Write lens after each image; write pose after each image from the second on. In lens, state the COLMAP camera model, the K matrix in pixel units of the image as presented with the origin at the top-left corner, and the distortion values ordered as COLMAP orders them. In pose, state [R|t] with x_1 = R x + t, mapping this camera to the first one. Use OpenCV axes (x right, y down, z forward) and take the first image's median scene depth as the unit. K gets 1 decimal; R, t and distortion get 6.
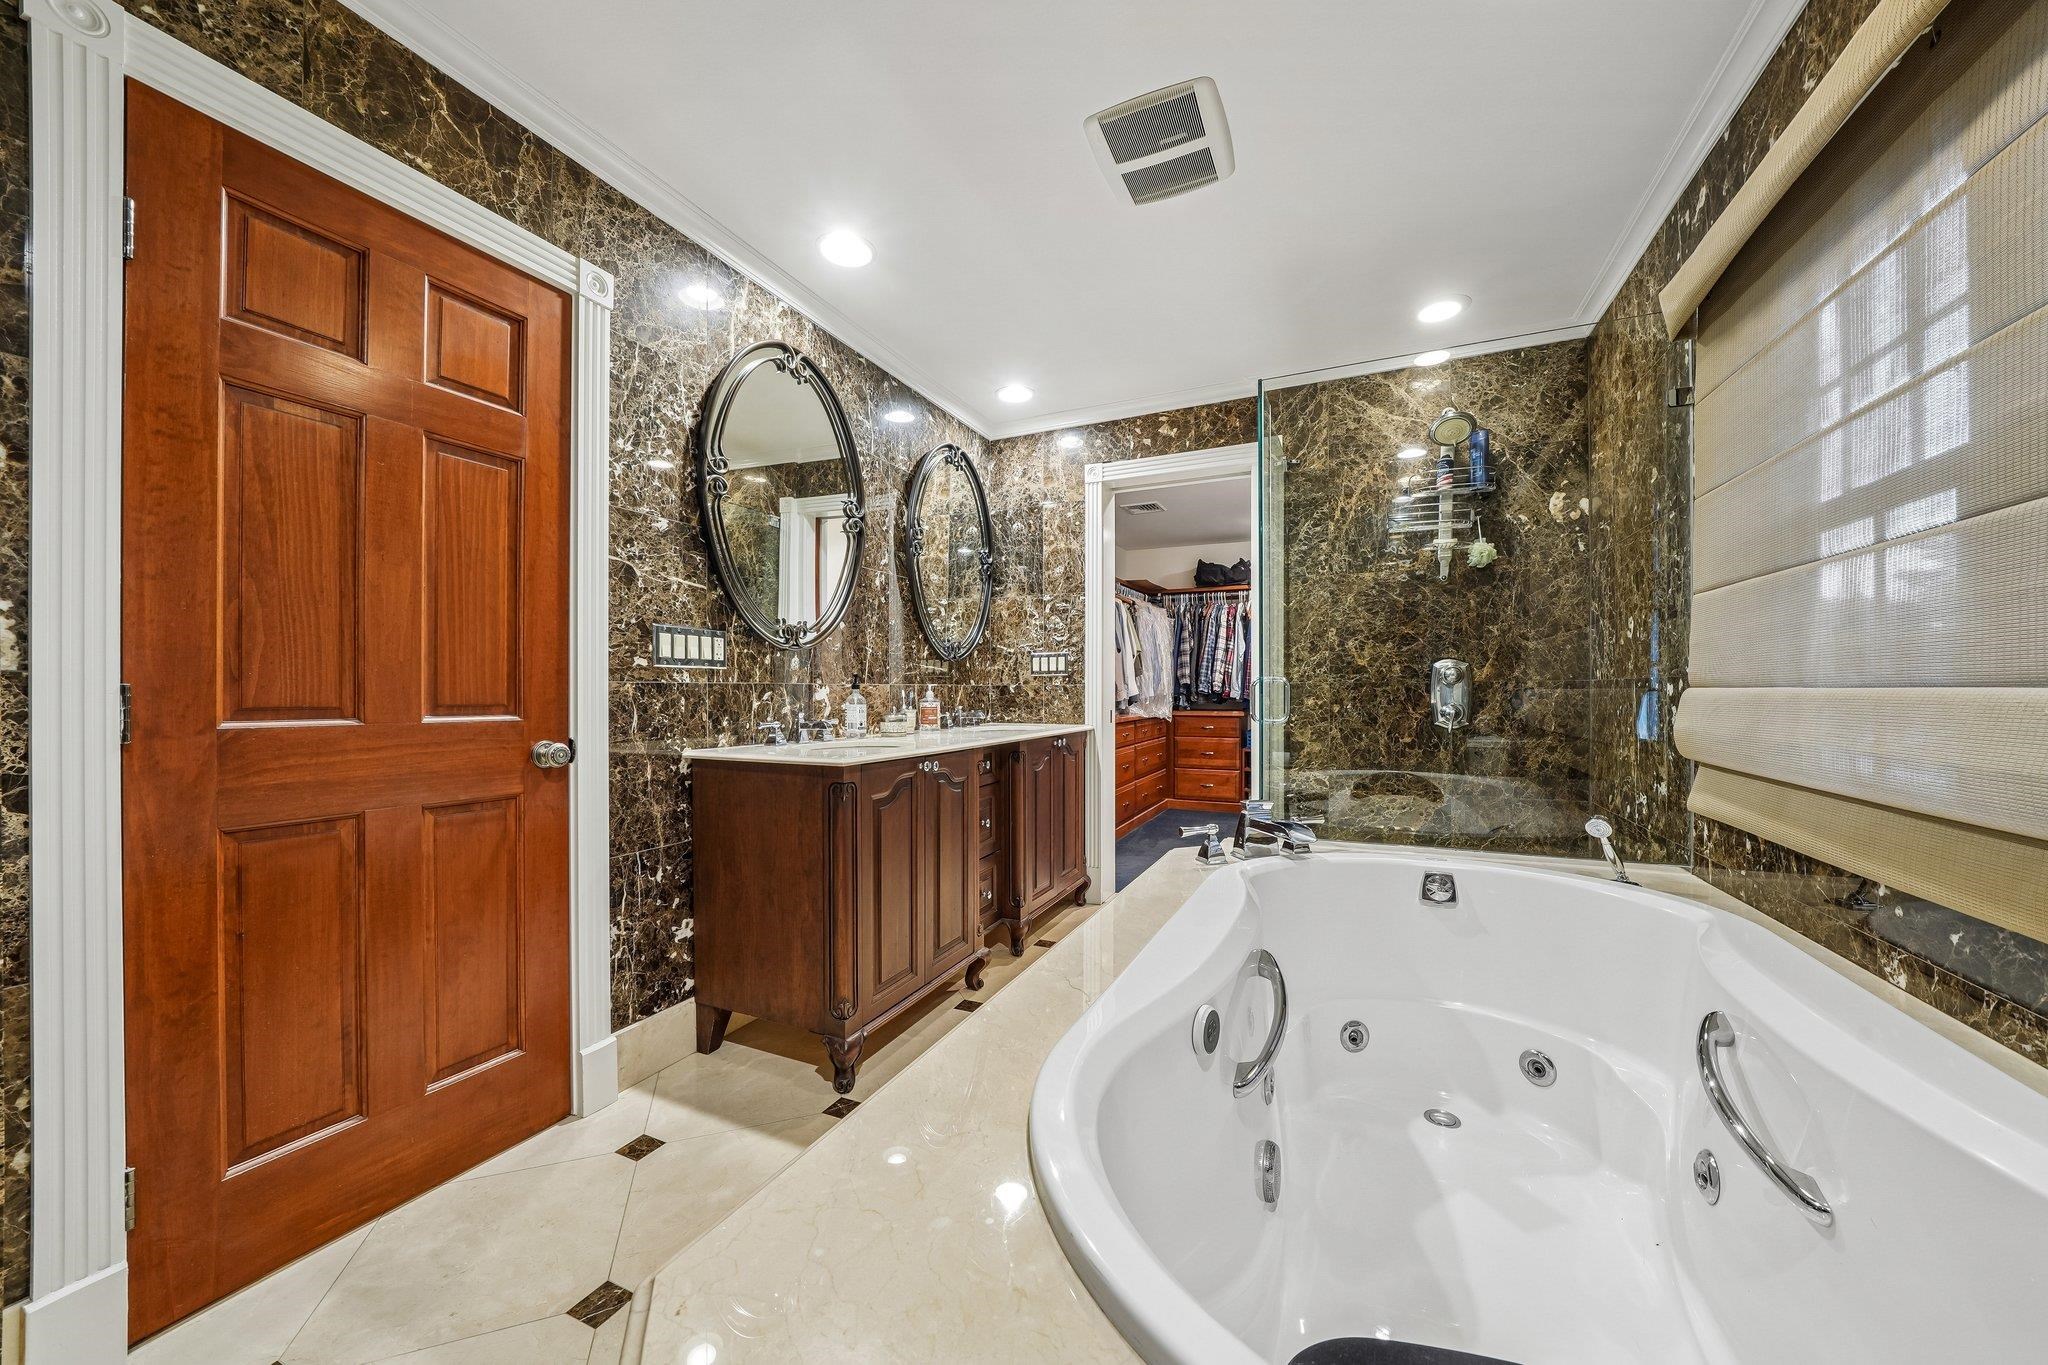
lens RADIAL K [[725.0, 0, 1017.6], [0, 725.0, 694.1], [0, 0, 1]] dist [-0.017096, 0.000913]
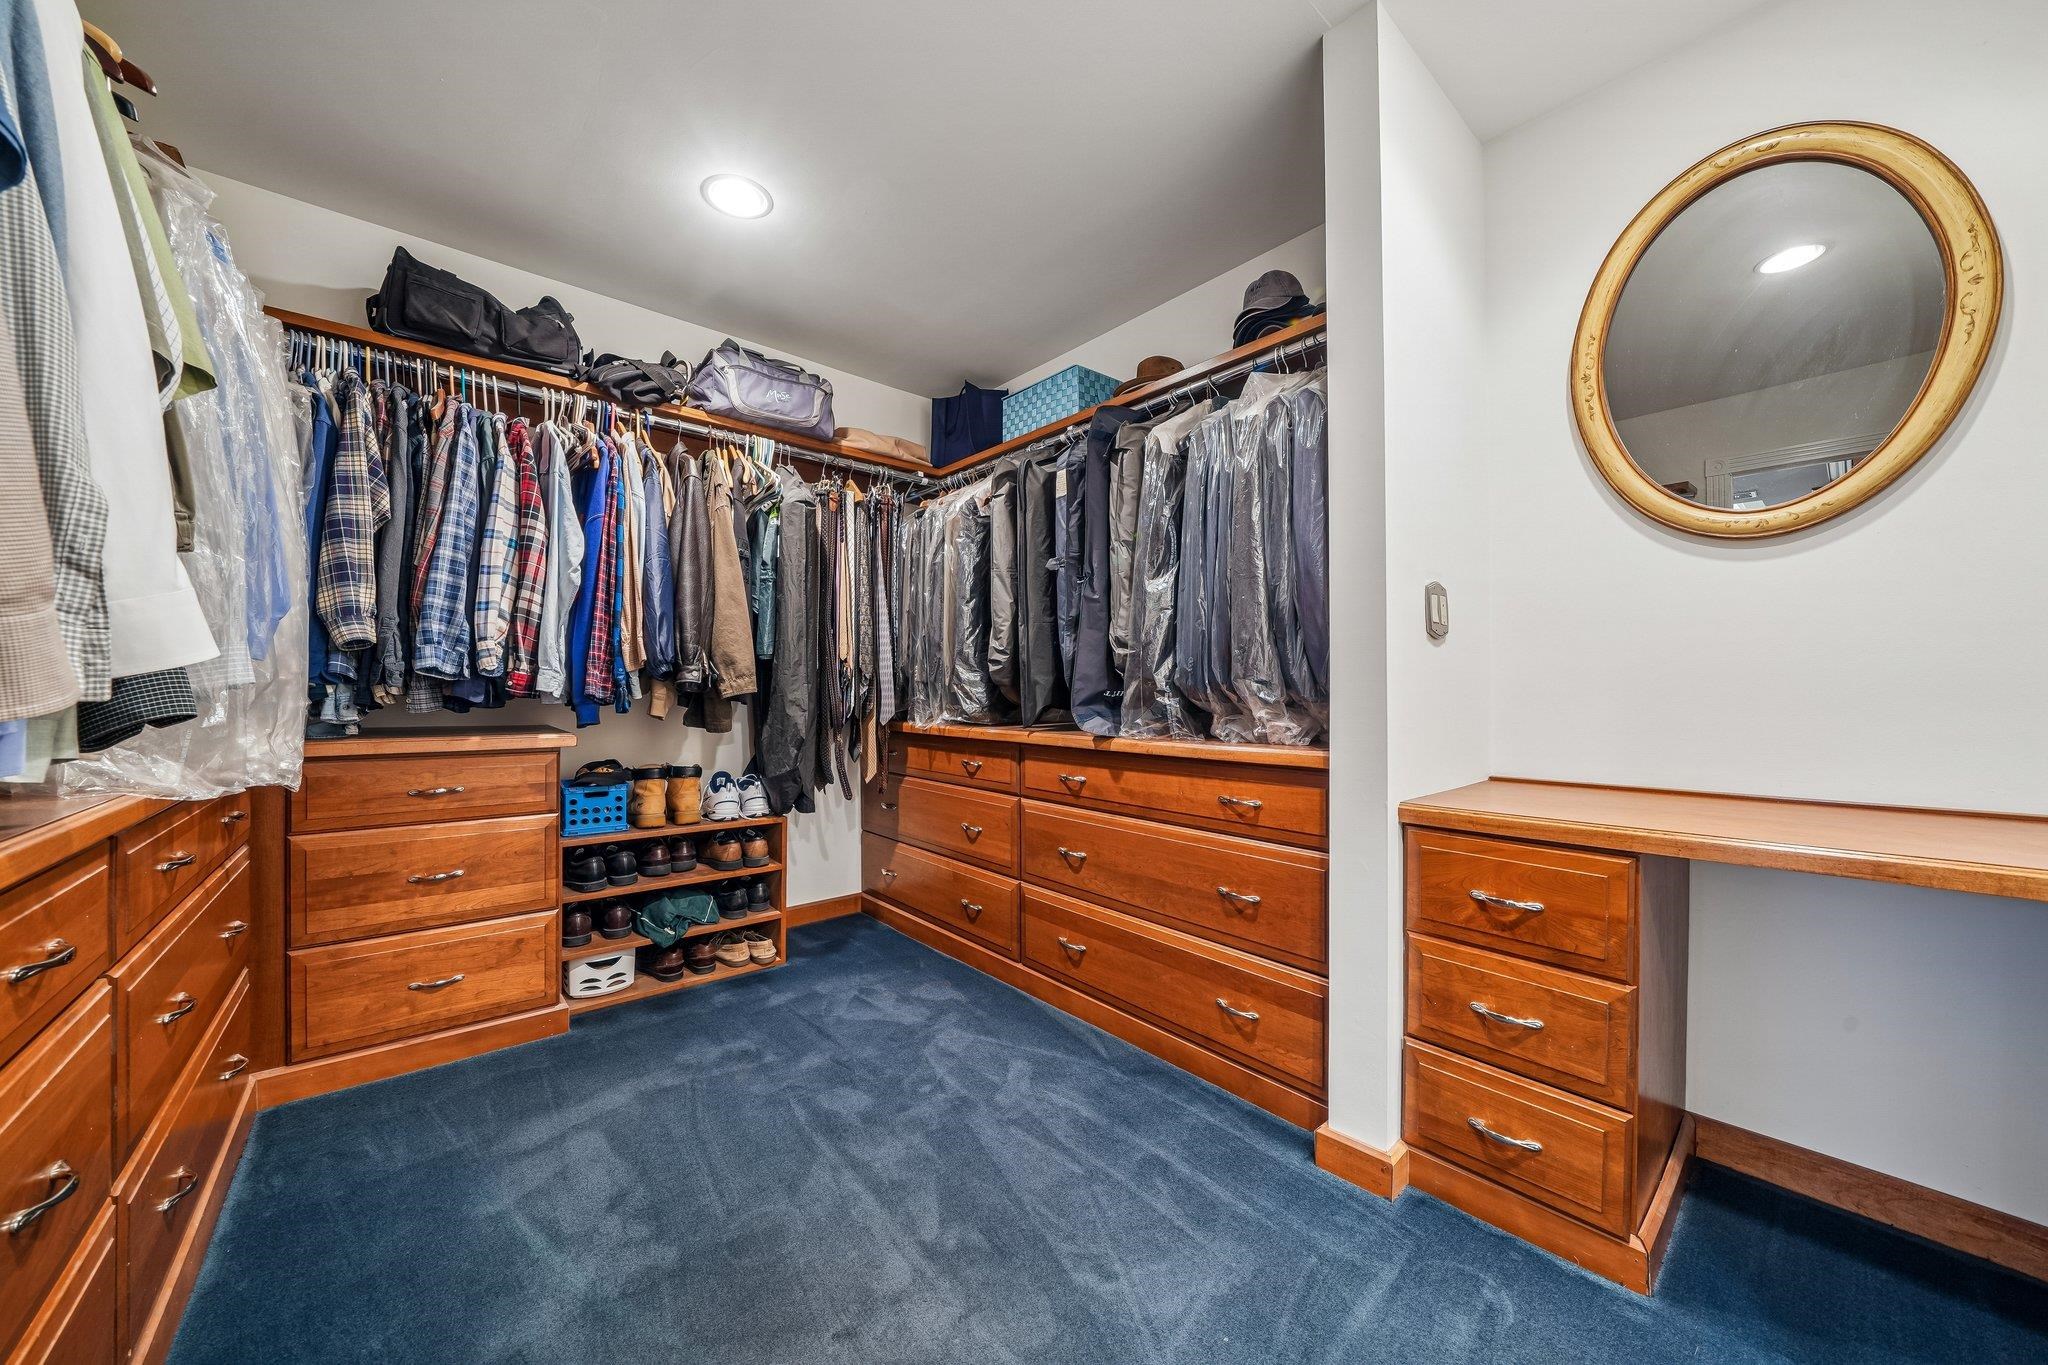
lens RADIAL K [[725.0, 0, 1025.1], [0, 725.0, 683.4], [0, 0, 1]] dist [-0.017096, 0.000913]
pose [[0.418254, 0.012140, 0.908249, 0.175634], [-0.002688, 0.999923, -0.012128, 0.007970], [-0.908326, 0.002631, 0.418255, 1.251710]]
